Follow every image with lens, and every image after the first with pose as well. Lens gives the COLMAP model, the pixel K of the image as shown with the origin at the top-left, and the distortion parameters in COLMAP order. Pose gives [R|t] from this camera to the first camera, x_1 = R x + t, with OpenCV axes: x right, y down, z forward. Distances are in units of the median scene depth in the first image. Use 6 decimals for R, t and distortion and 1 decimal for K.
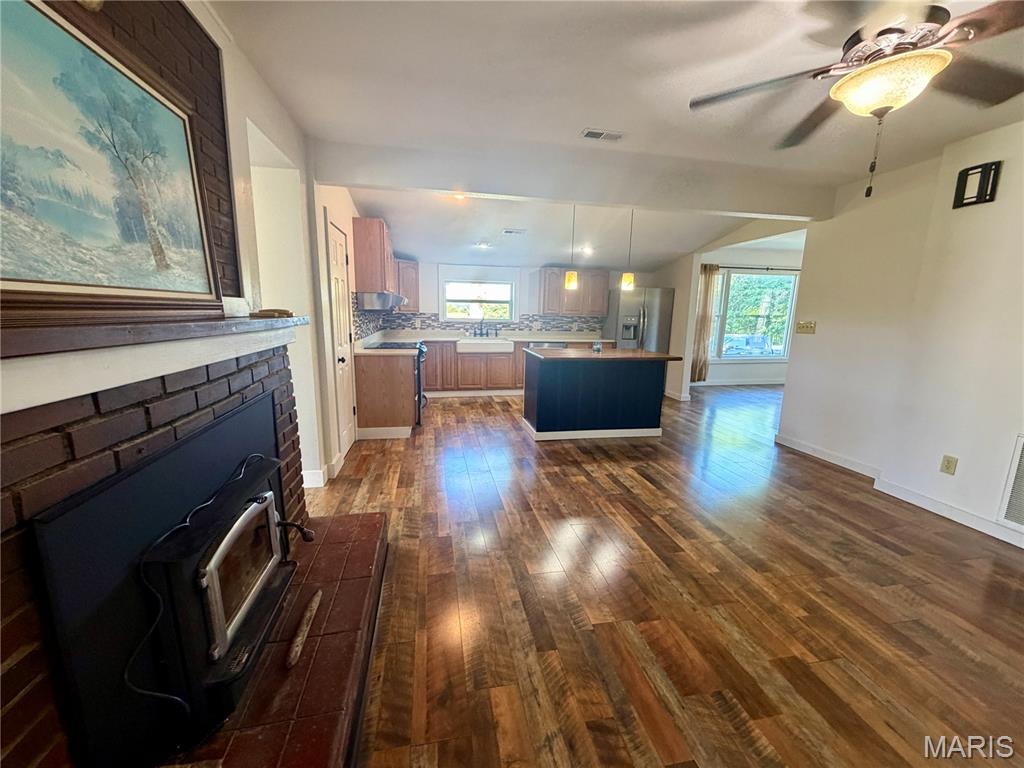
lens RADIAL K [[404.9, 0, 511.2], [0, 404.9, 386.1], [0, 0, 1]] dist [0.002054, -0.001035]
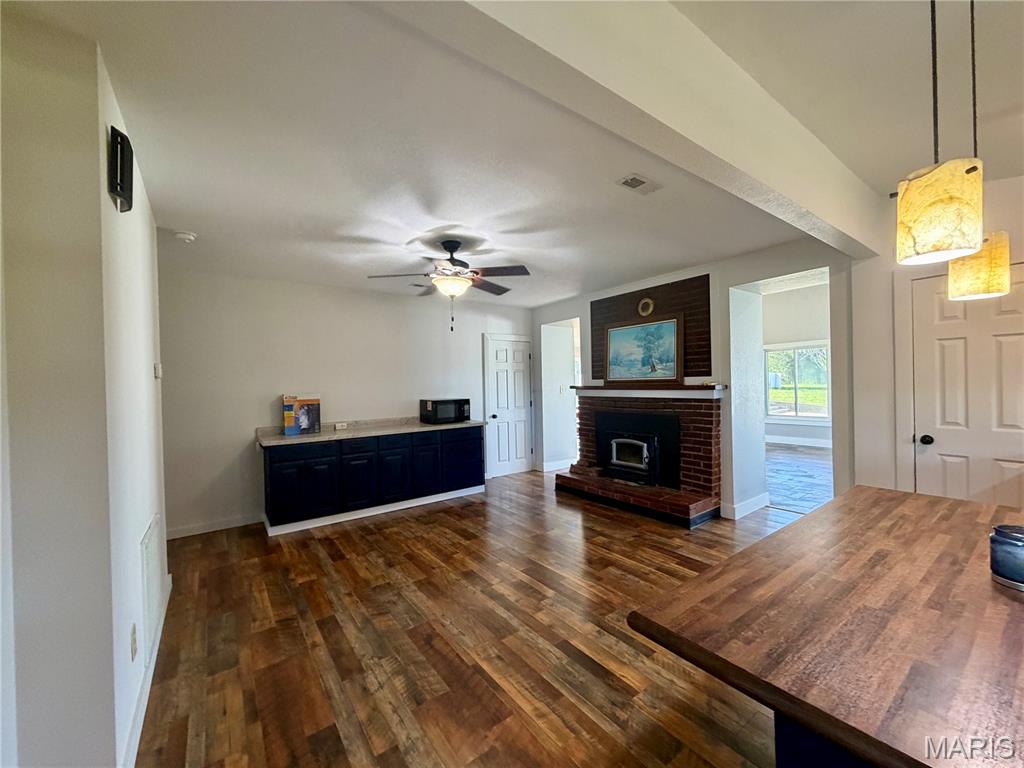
lens RADIAL K [[404.9, 0, 512.7], [0, 404.9, 385.0], [0, 0, 1]] dist [0.002054, -0.001035]
pose [[-0.902447, 0.007457, -0.430737, 0.781262], [-0.069670, 0.984162, 0.163005, -0.289021], [0.425130, 0.177113, -0.887635, 1.586116]]
